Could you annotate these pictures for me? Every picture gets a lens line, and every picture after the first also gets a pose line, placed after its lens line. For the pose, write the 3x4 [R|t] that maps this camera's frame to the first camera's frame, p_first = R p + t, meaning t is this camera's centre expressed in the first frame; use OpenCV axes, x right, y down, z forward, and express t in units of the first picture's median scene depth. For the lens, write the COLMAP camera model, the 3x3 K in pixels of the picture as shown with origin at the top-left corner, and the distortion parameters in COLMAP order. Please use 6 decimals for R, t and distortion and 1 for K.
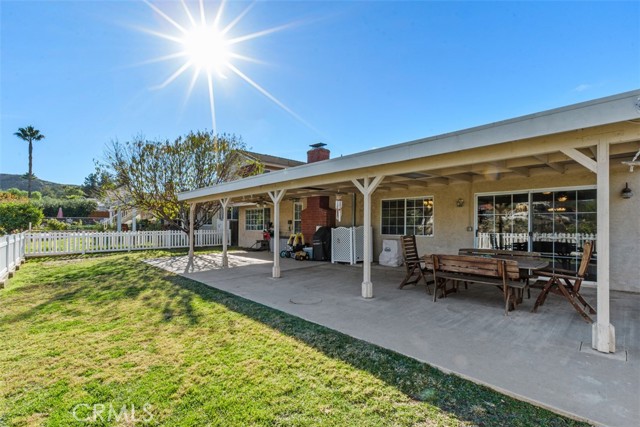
lens RADIAL K [[289.1, 0, 317.2], [0, 289.1, 216.5], [0, 0, 1]] dist [-0.000579, 0.000414]
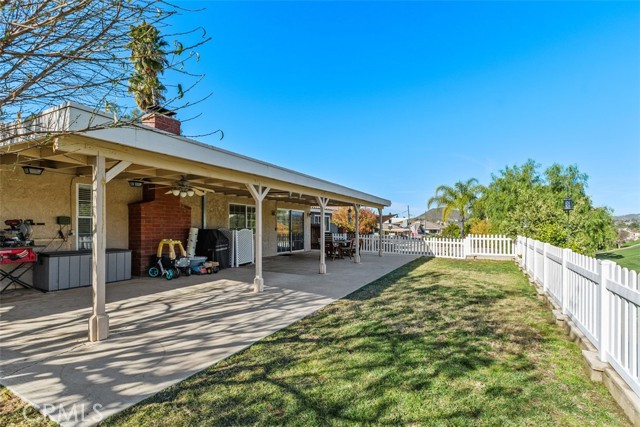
lens RADIAL K [[287.2, 0, 318.9], [0, 287.2, 226.1], [0, 0, 1]] dist [0.000748, 0.000169]
pose [[-0.252285, -0.003201, 0.967648, -0.955961], [-0.036801, 0.999303, -0.006289, 0.023255], [-0.966953, -0.037197, -0.252227, 1.022065]]
